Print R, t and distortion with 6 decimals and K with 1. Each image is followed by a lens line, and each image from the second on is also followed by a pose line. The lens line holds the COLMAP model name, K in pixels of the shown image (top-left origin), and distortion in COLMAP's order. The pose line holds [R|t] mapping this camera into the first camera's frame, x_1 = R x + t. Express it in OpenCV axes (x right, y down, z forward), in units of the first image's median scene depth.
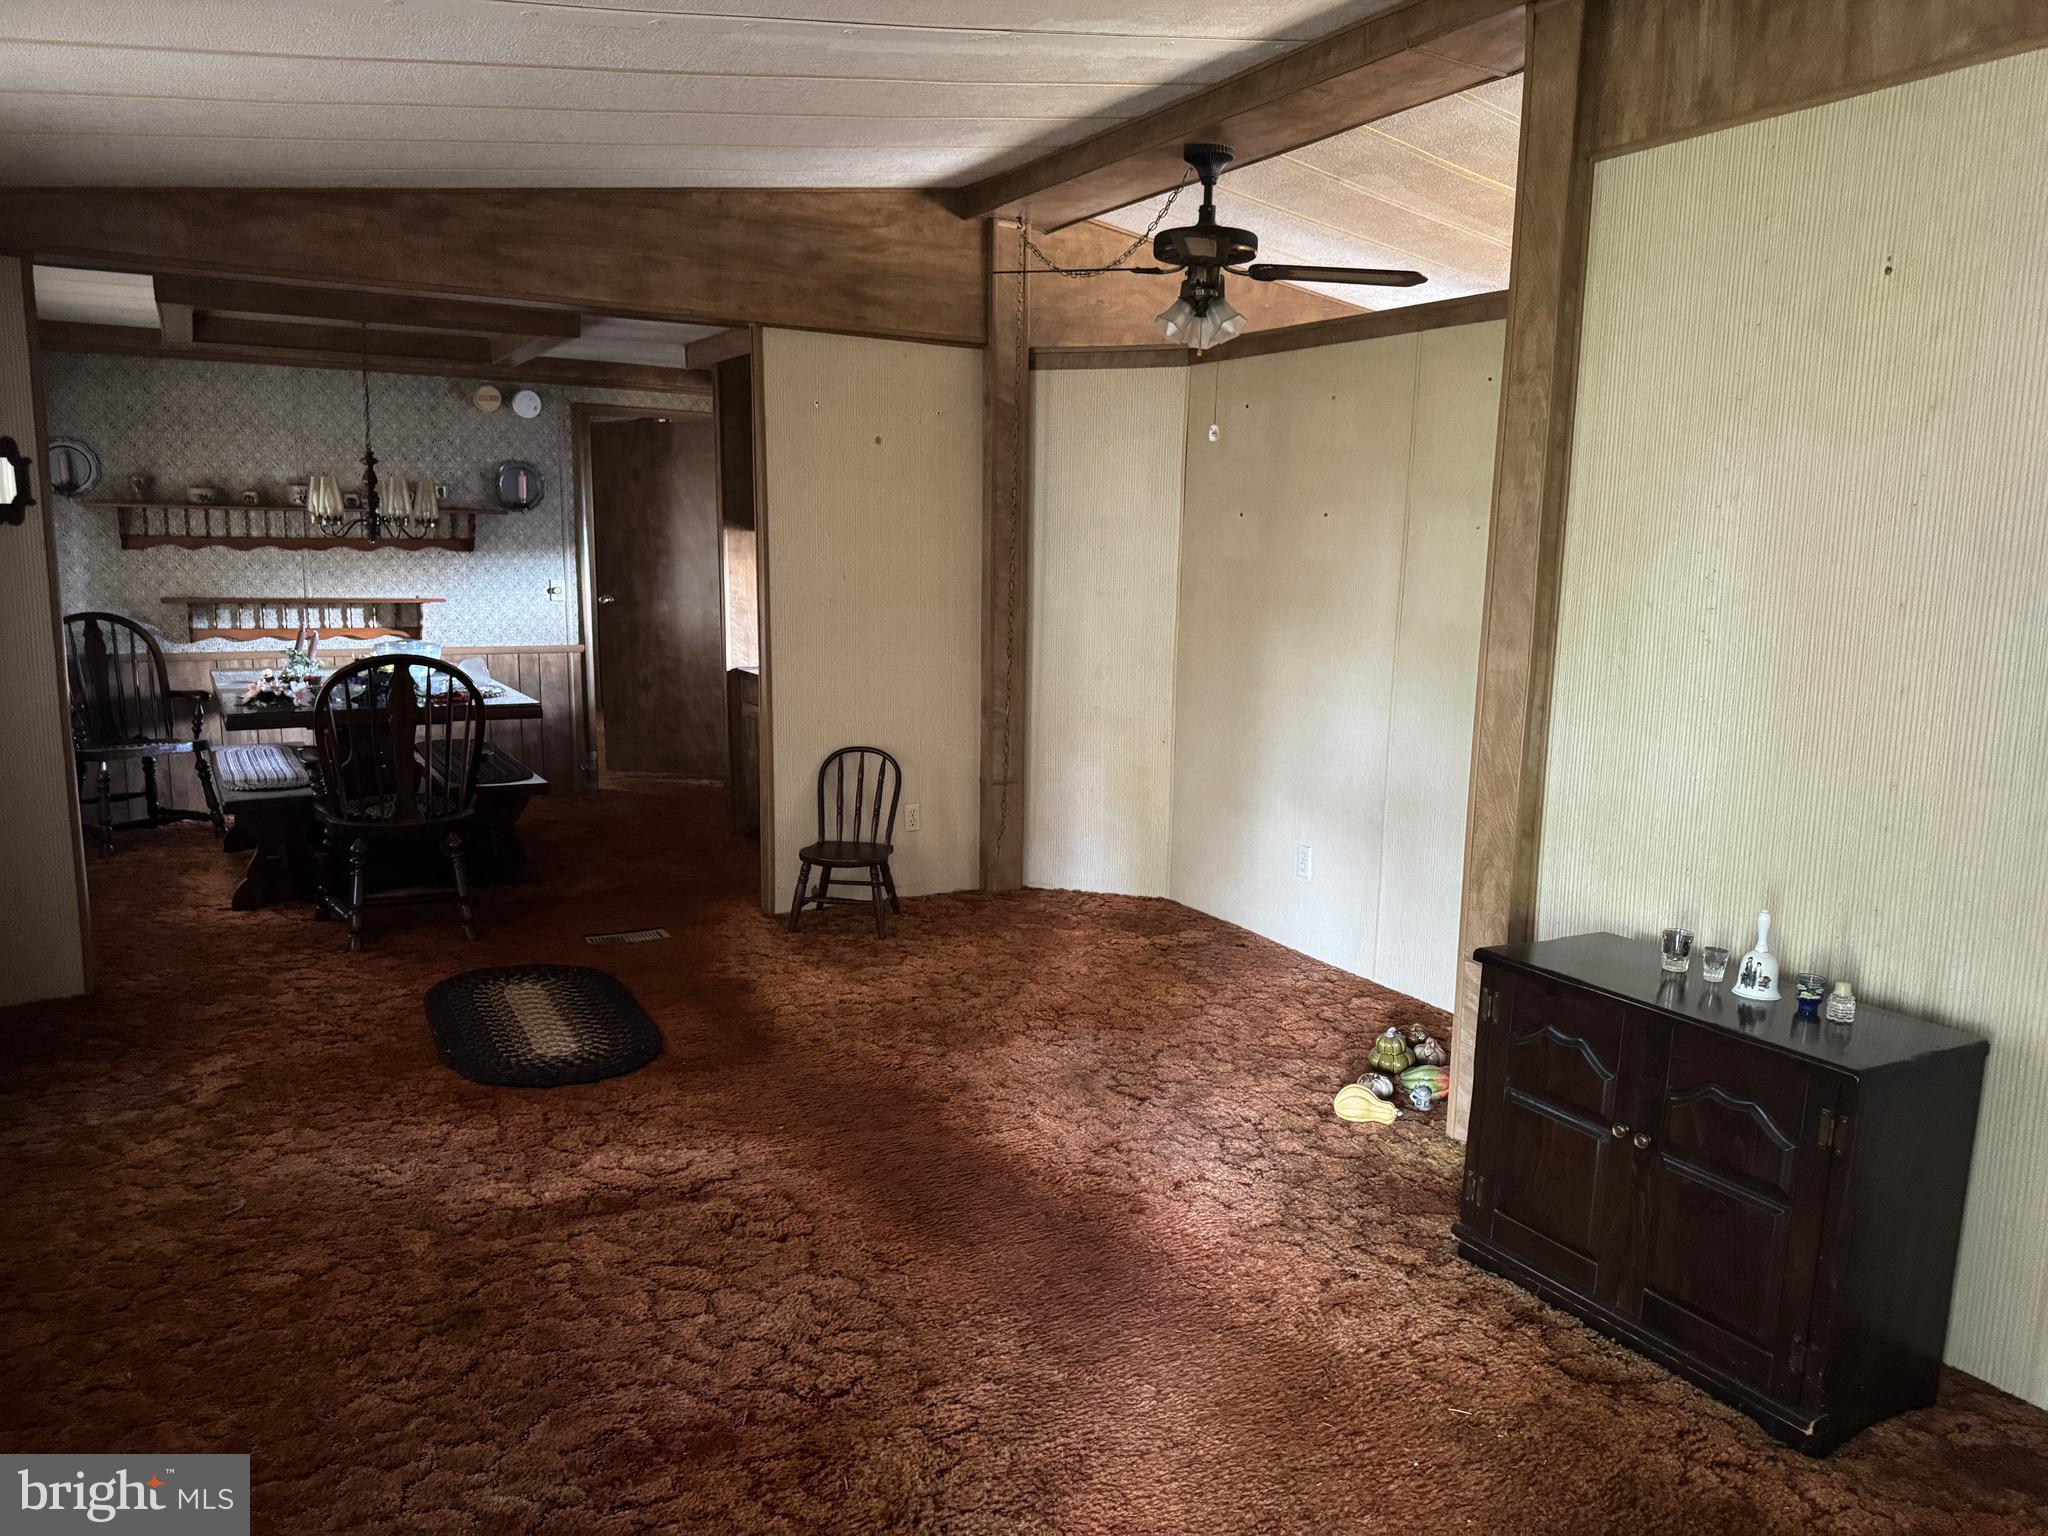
lens RADIAL K [[1435.2, 0, 1036.4], [0, 1435.2, 757.7], [0, 0, 1]] dist [0.059494, -0.061139]
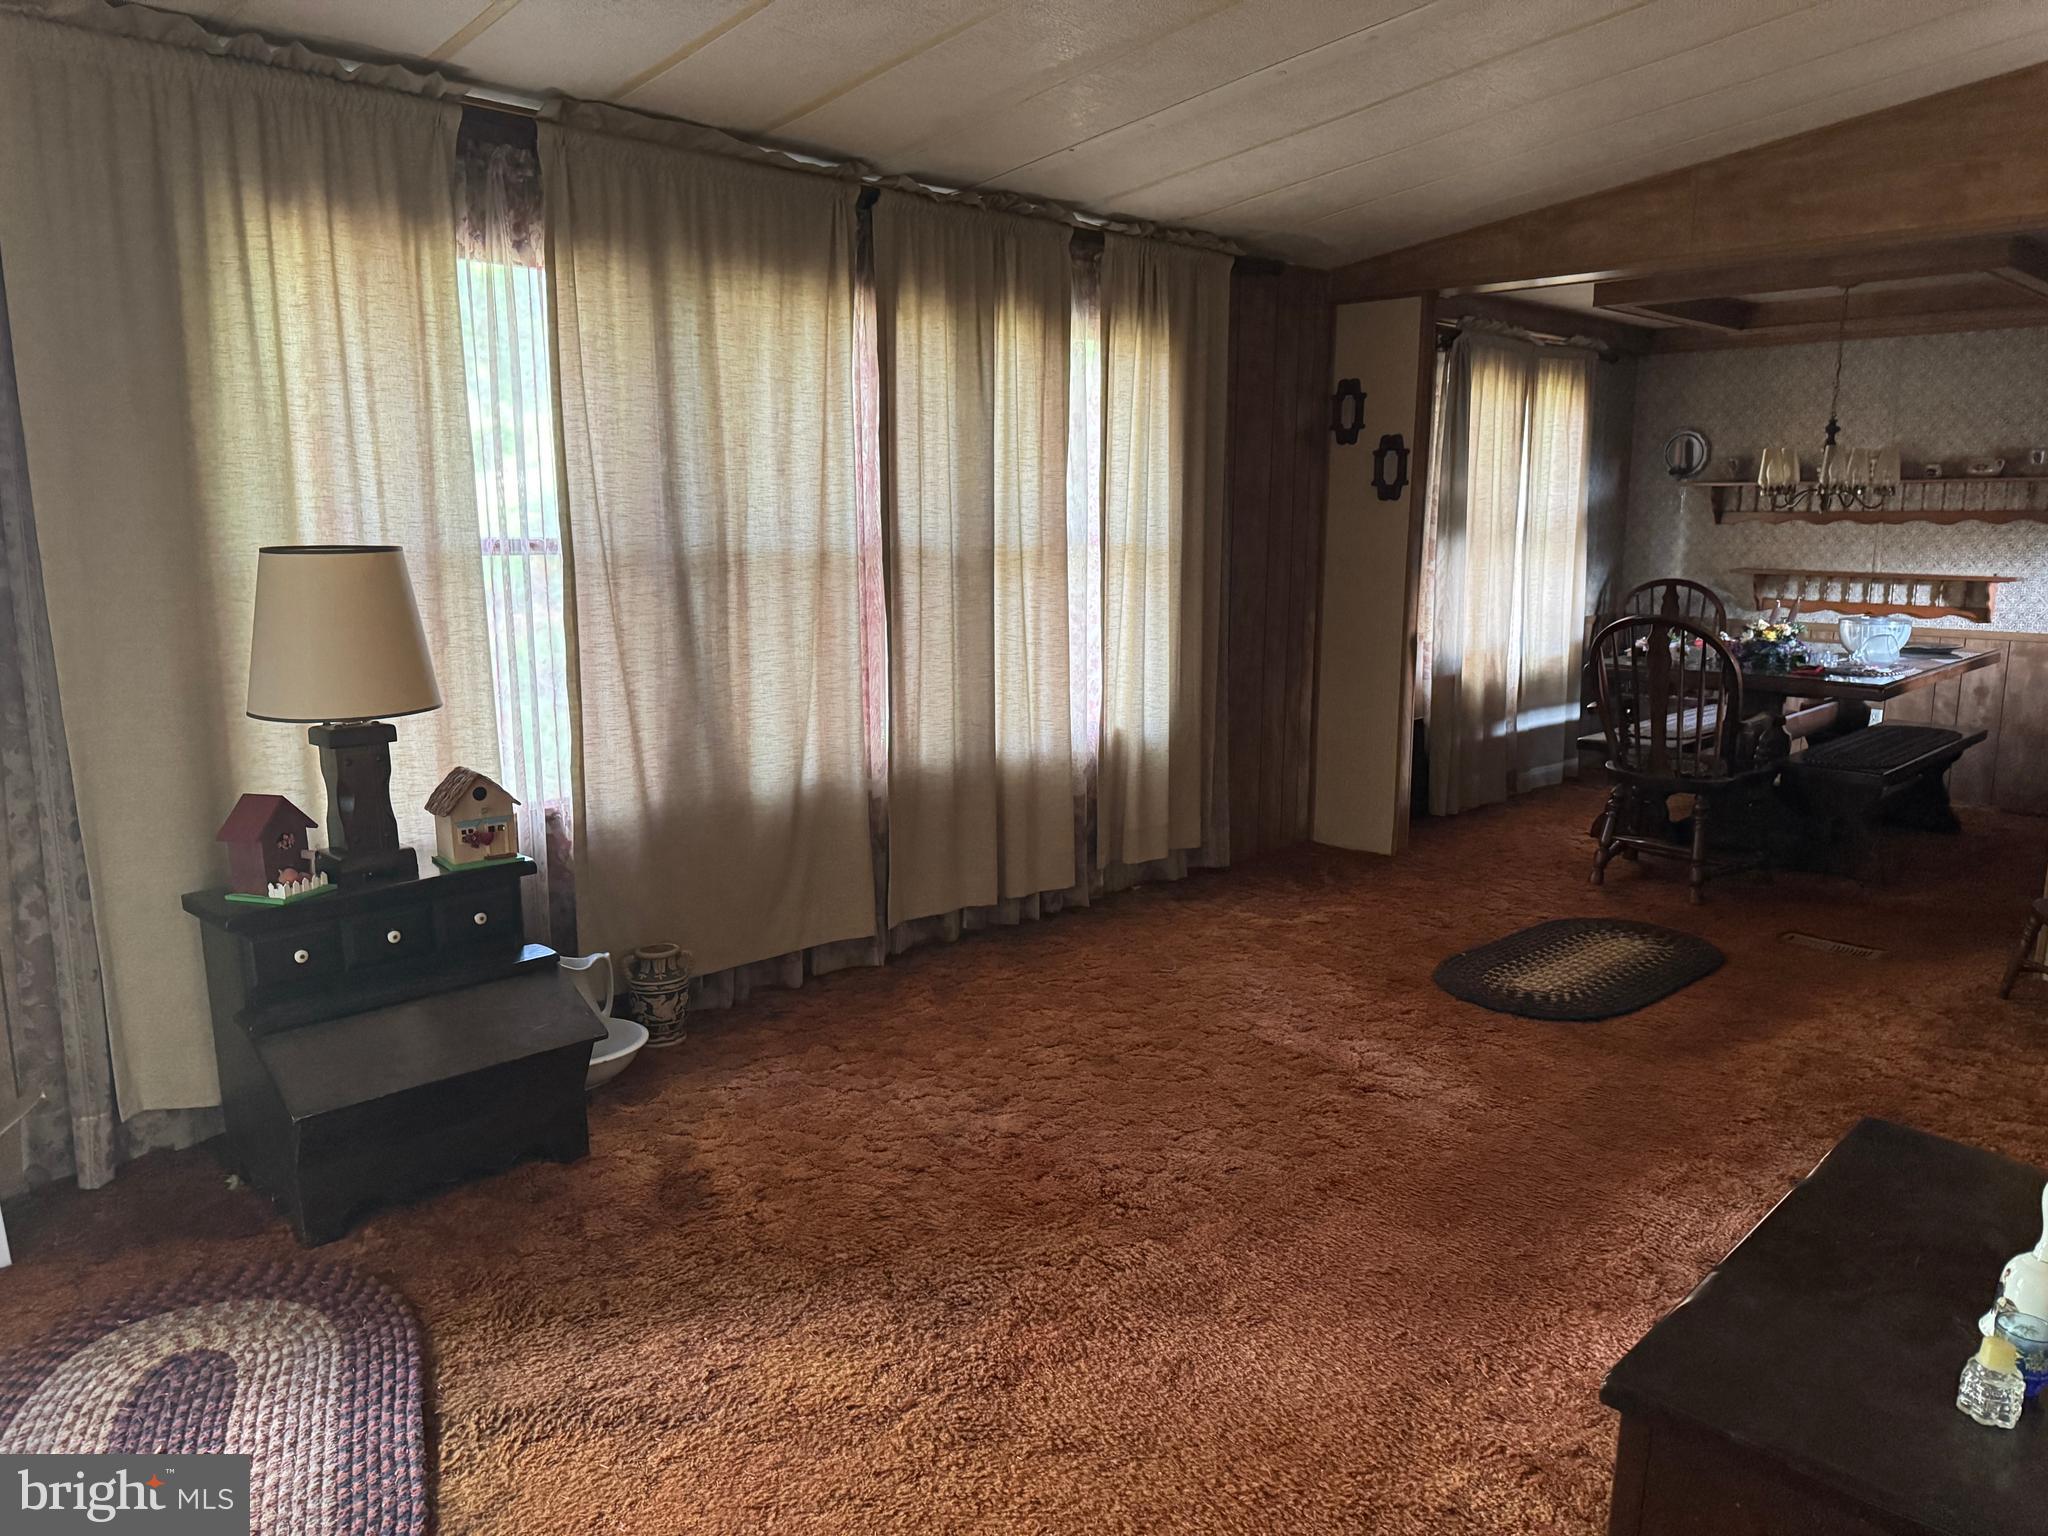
lens RADIAL K [[1435.2, 0, 1035.9], [0, 1435.2, 775.5], [0, 0, 1]] dist [0.059494, -0.061139]
pose [[0.273219, 0.159763, -0.948592, 0.328799], [-0.143405, 0.981857, 0.124061, -0.016621], [0.951203, 0.102137, 0.291173, 0.197860]]
